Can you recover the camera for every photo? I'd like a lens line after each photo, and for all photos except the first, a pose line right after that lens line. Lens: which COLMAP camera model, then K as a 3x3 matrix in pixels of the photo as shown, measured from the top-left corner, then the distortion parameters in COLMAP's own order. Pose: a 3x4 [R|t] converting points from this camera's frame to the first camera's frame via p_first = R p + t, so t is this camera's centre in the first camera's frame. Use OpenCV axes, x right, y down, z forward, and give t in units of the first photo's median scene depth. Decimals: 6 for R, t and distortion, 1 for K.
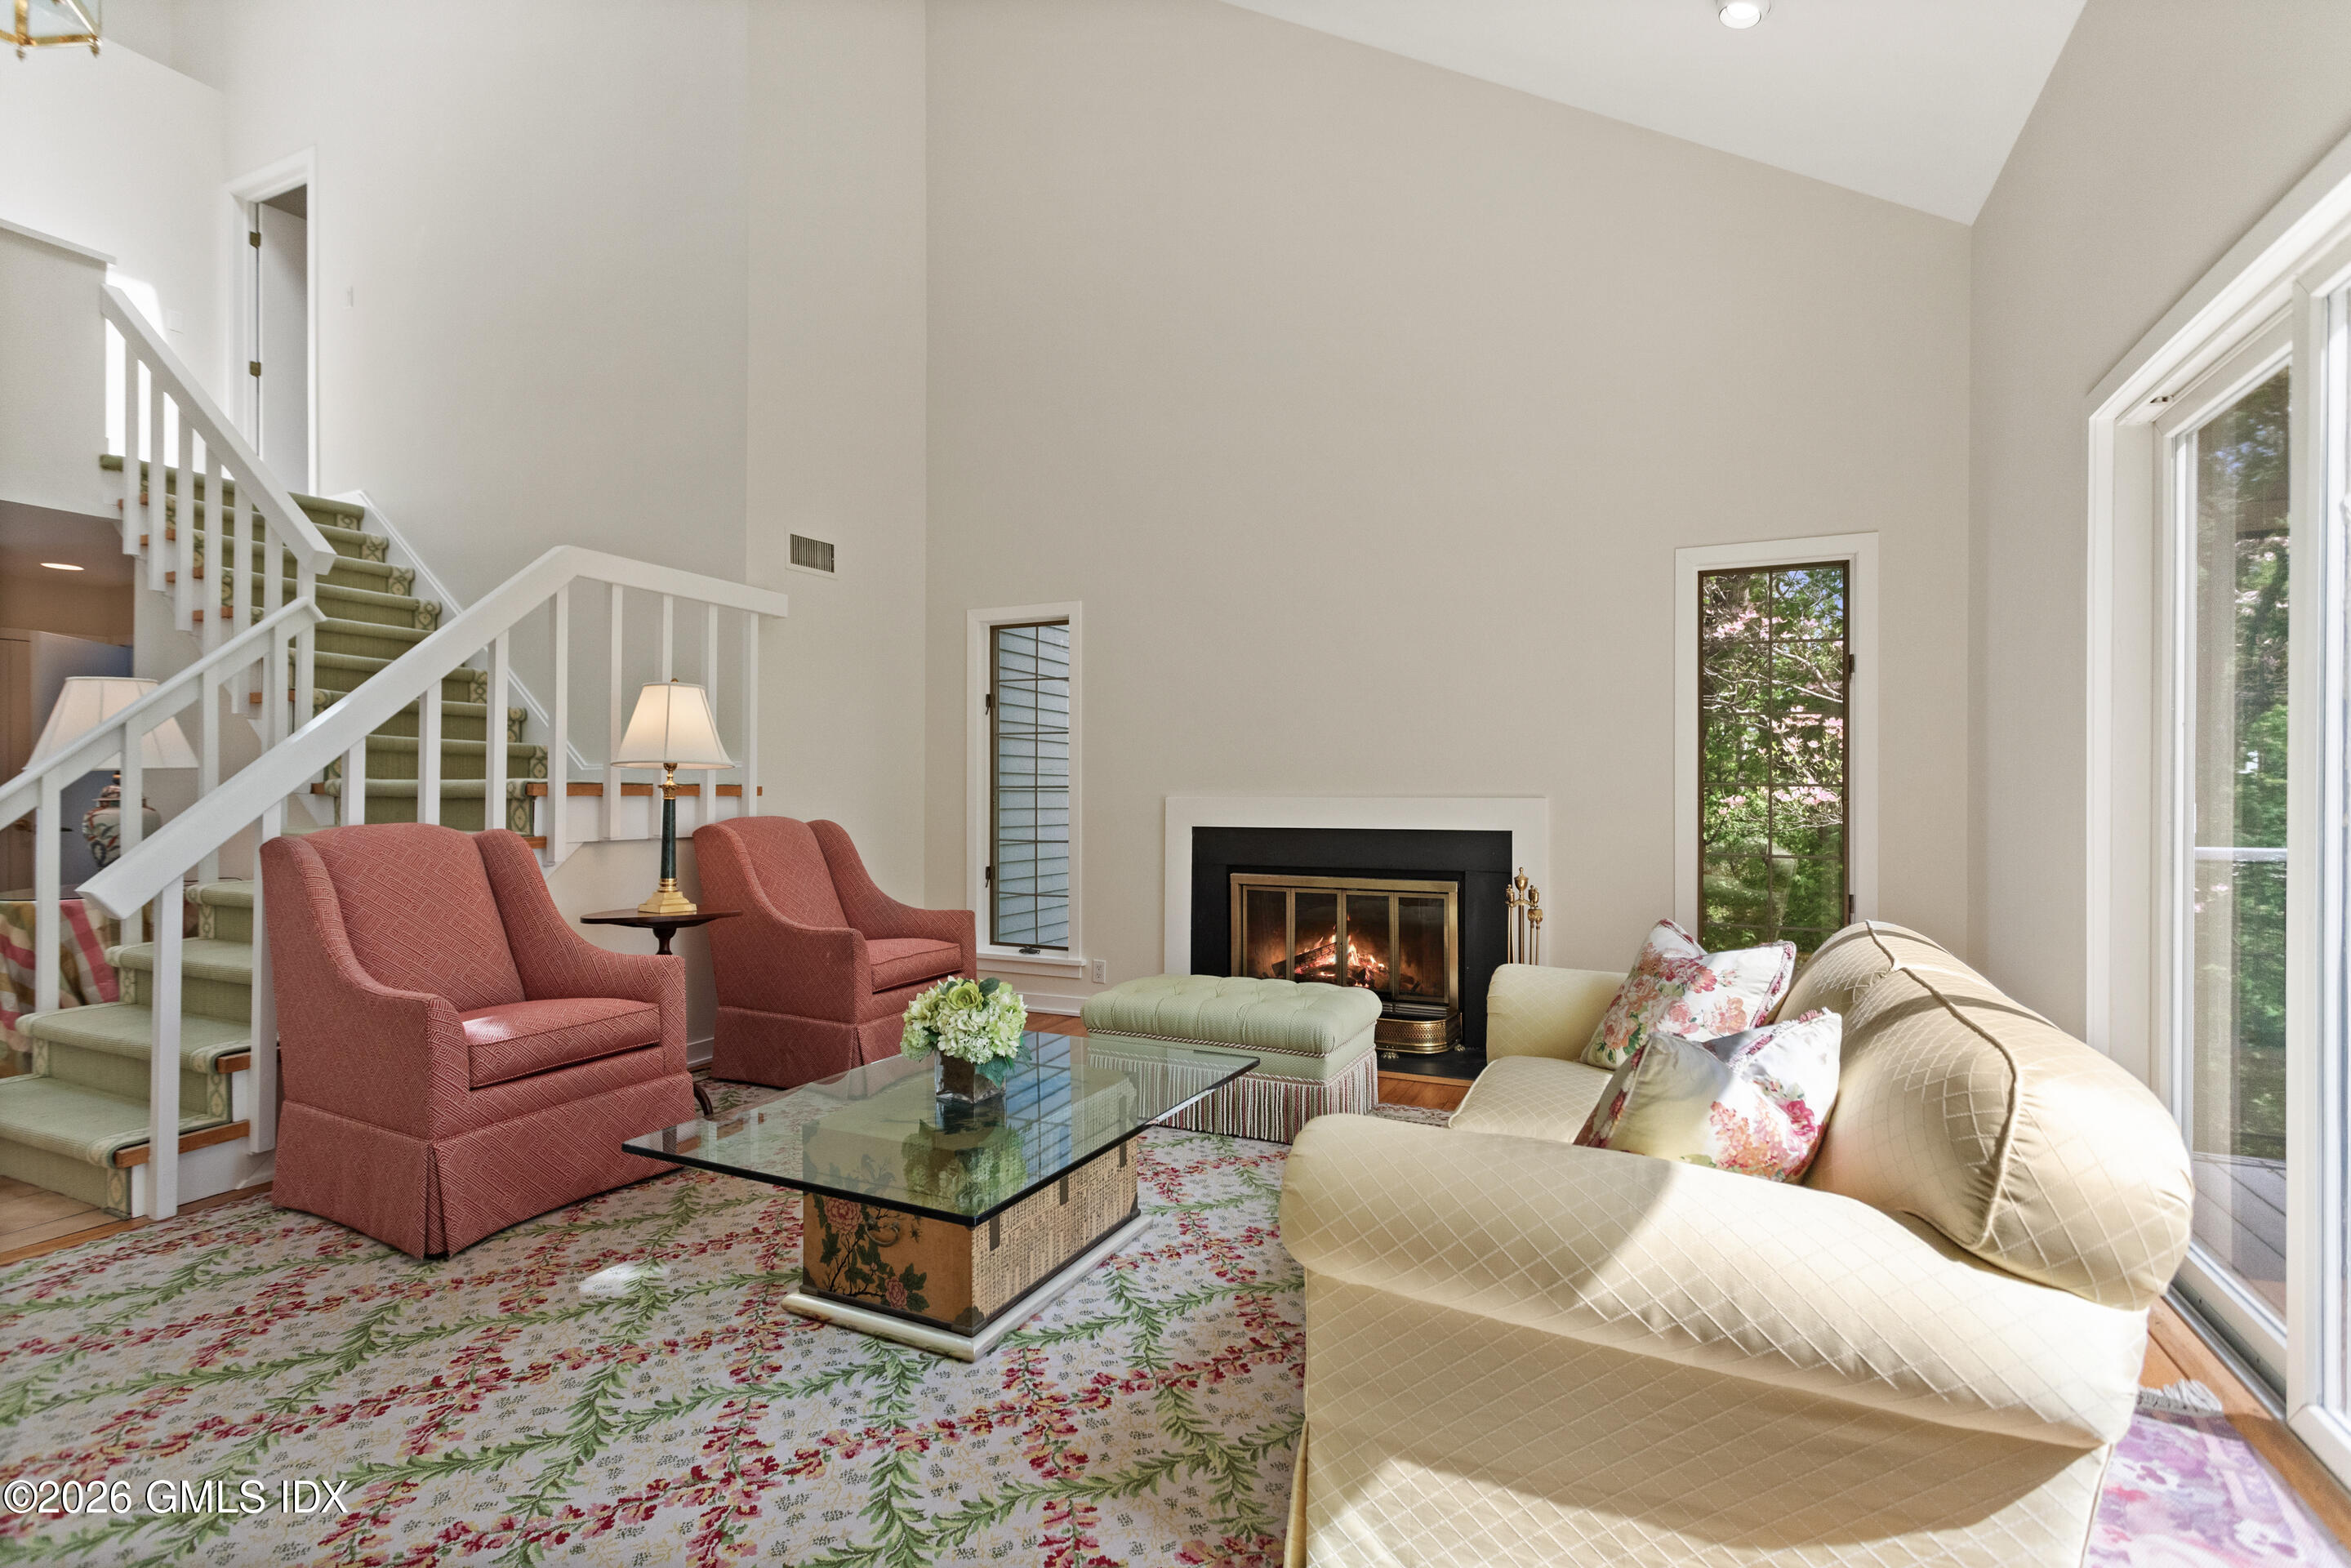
lens RADIAL K [[1103.7, 0, 1179.8], [0, 1103.7, 686.5], [0, 0, 1]] dist [0.002920, 0.000392]
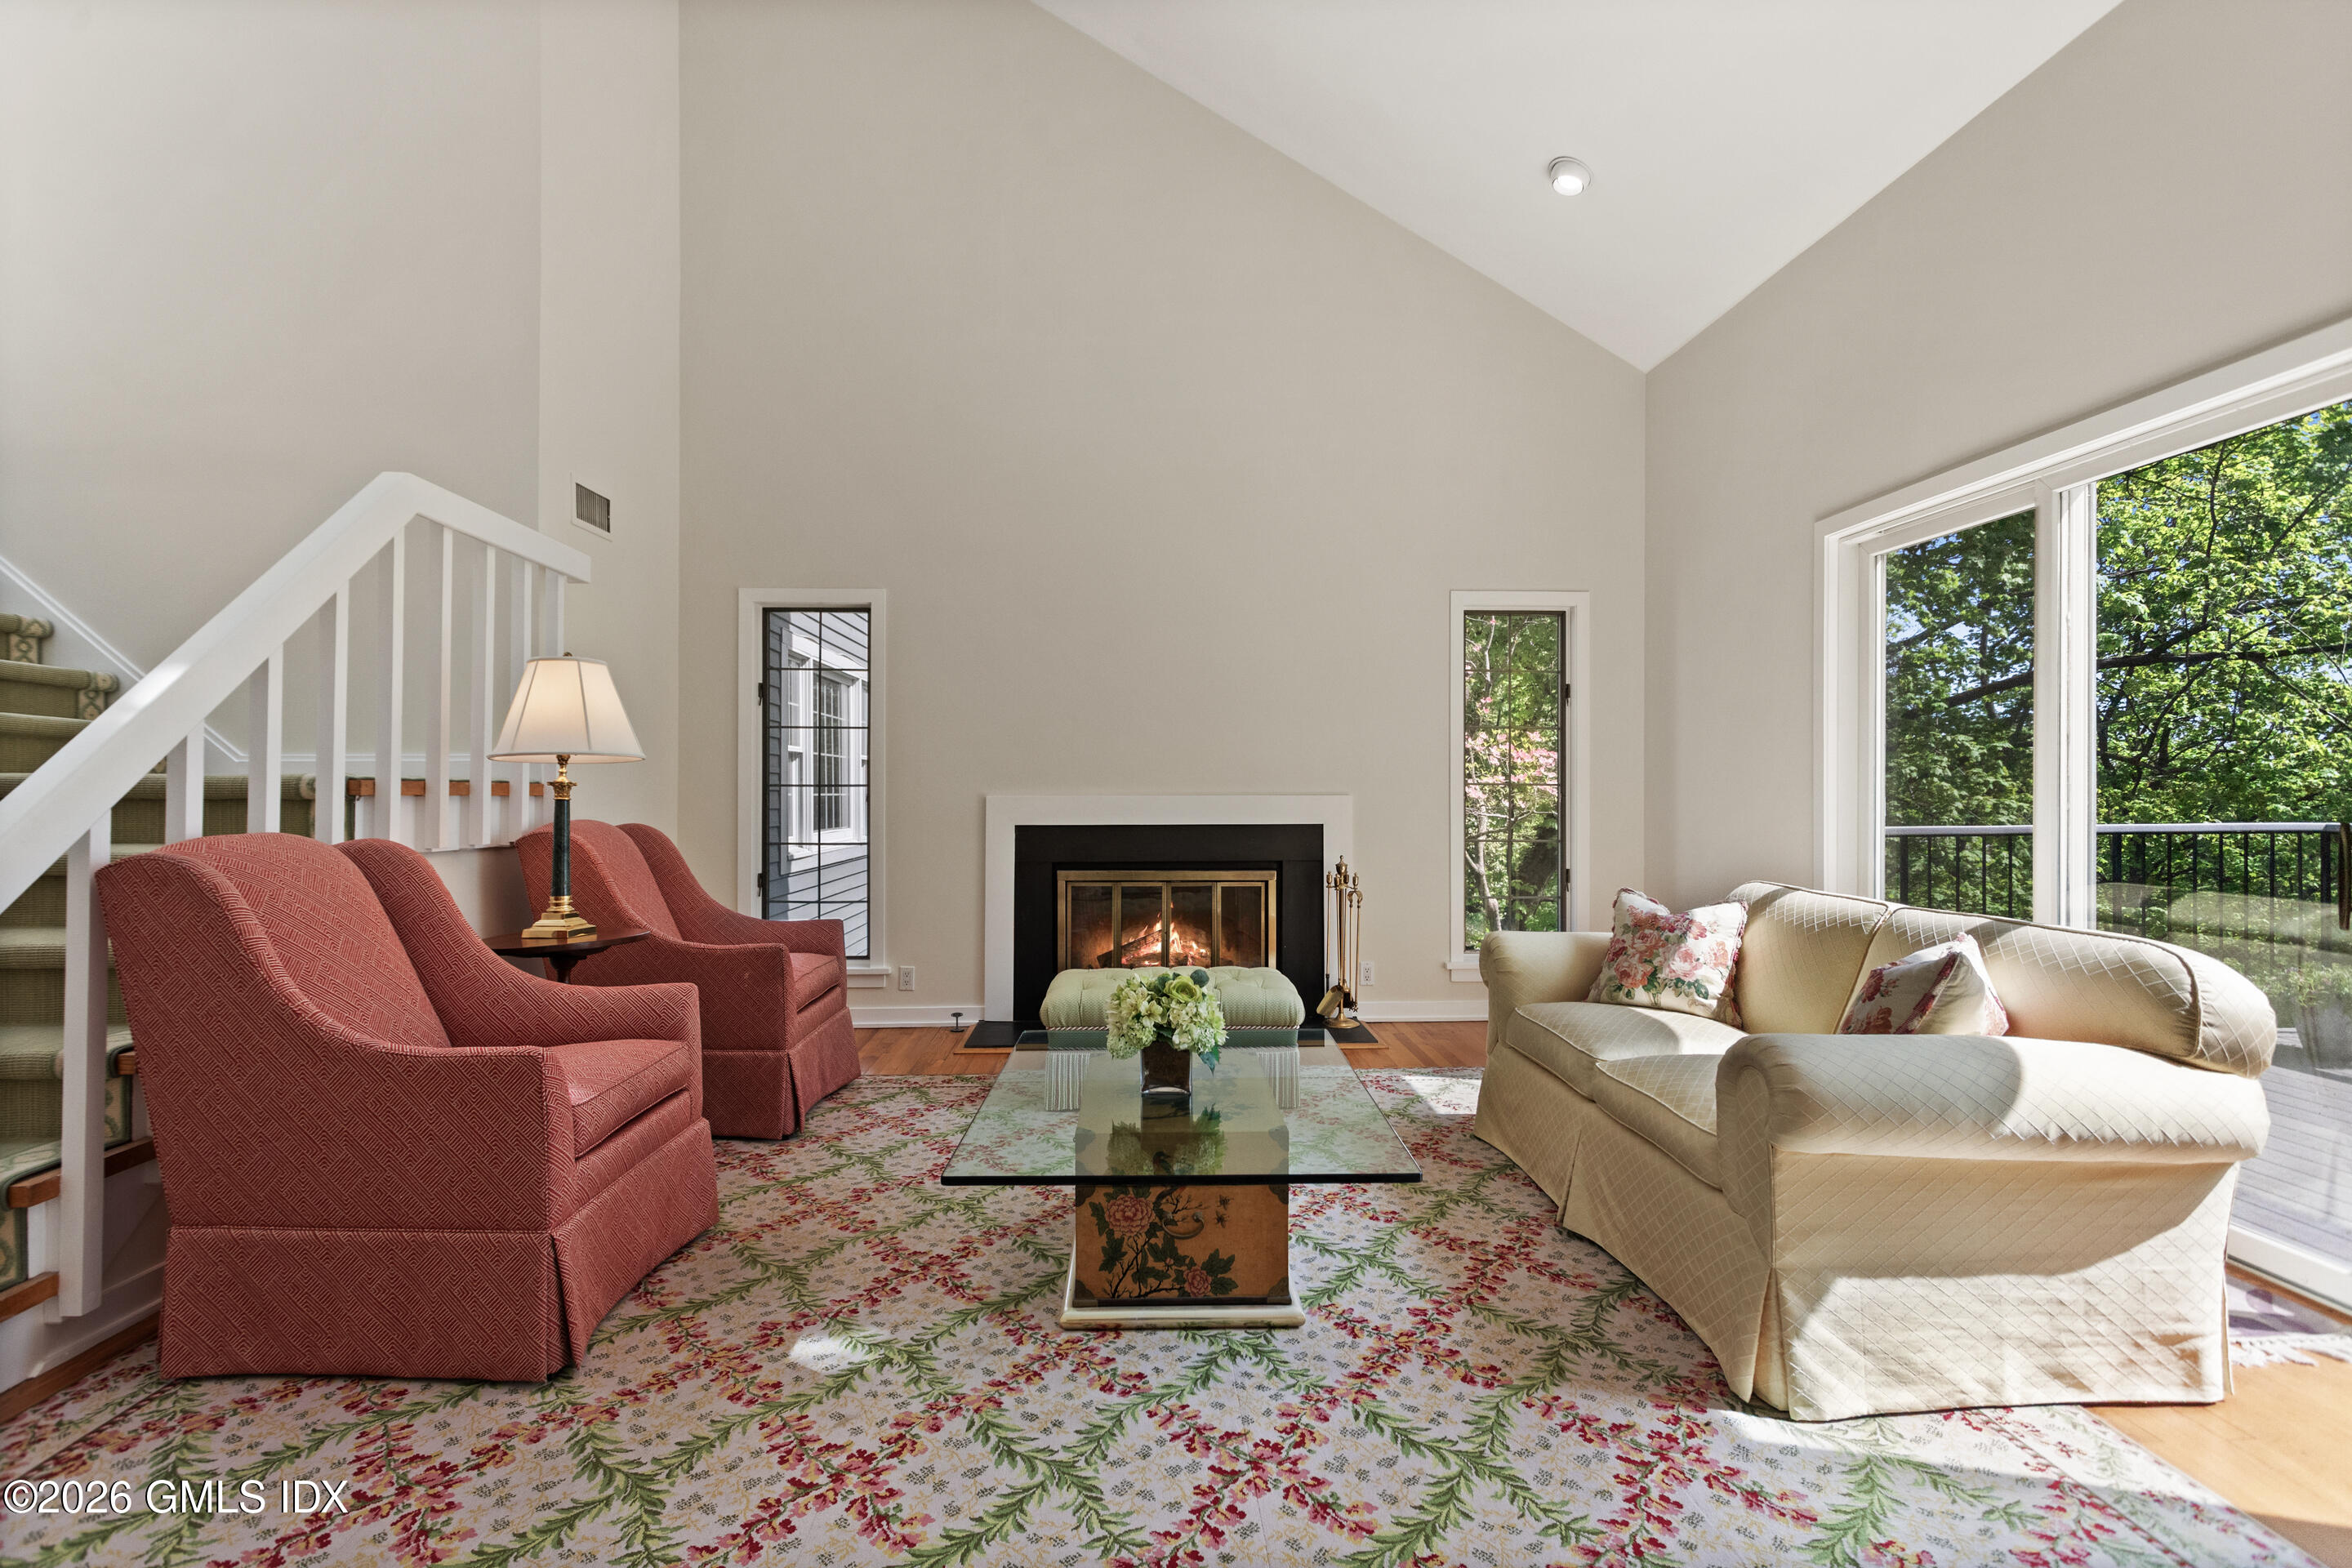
lens RADIAL K [[1104.1, 0, 1180.3], [0, 1104.1, 686.5], [0, 0, 1]] dist [0.002920, 0.000392]
pose [[0.887747, 0.042422, 0.458372, -0.732637], [-0.042738, 0.999039, -0.009688, 0.011670], [-0.458343, -0.010990, 0.888708, 0.105827]]
